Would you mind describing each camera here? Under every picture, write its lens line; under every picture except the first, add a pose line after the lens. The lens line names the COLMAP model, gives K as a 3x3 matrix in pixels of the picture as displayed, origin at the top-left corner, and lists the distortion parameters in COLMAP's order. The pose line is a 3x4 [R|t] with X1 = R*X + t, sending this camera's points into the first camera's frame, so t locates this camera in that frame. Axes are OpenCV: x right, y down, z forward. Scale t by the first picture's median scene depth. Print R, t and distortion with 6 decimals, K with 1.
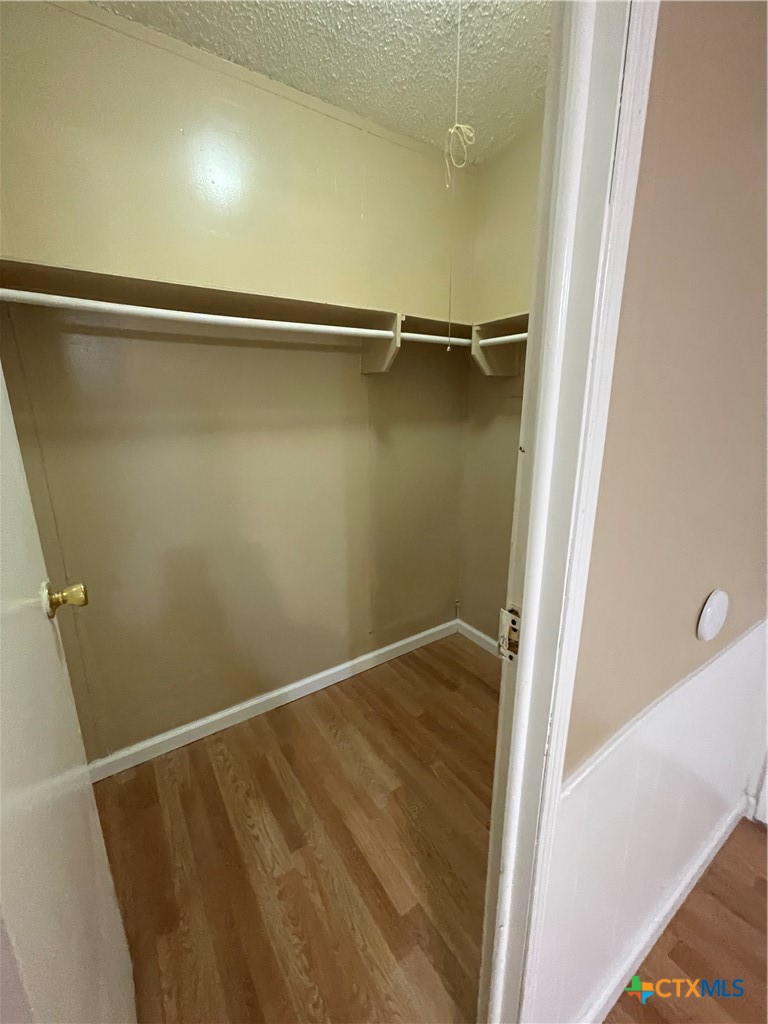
lens RADIAL K [[411.6, 0, 386.1], [0, 411.6, 509.5], [0, 0, 1]] dist [-0.001753, 0.000716]
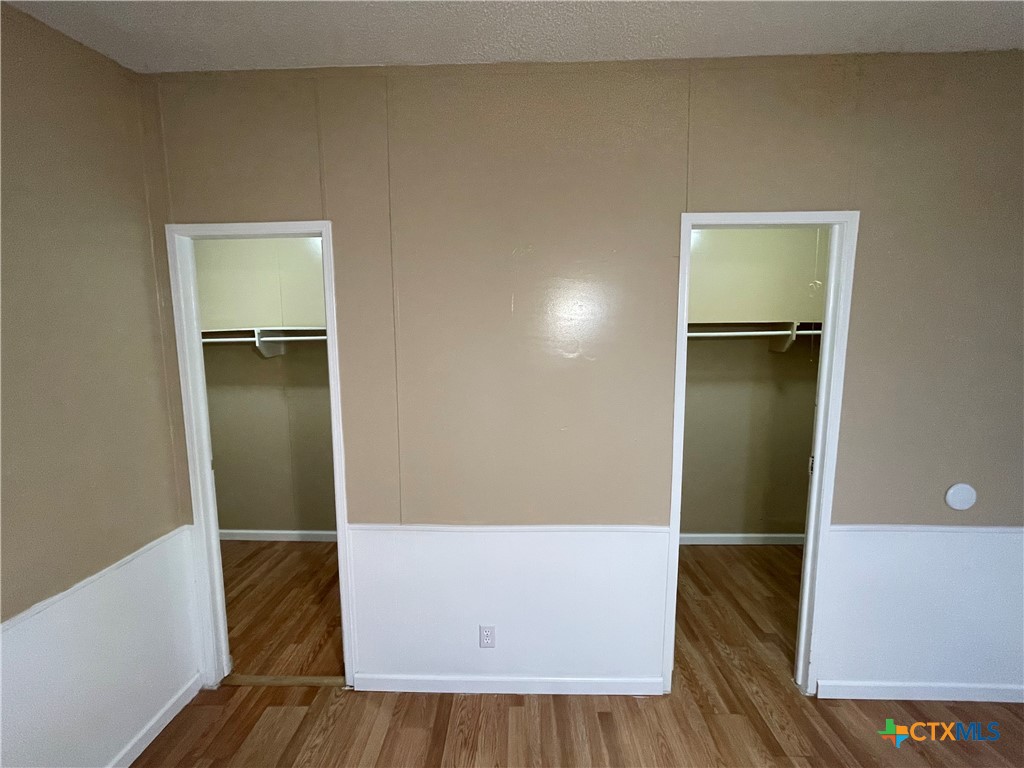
lens RADIAL K [[411.6, 0, 512.9], [0, 411.6, 389.9], [0, 0, 1]] dist [-0.001753, 0.000716]
pose [[0.812803, 0.066832, -0.578693, 0.085050], [-0.137823, 0.987256, -0.079562, 0.110573], [0.566001, 0.144426, 0.811655, -1.037811]]
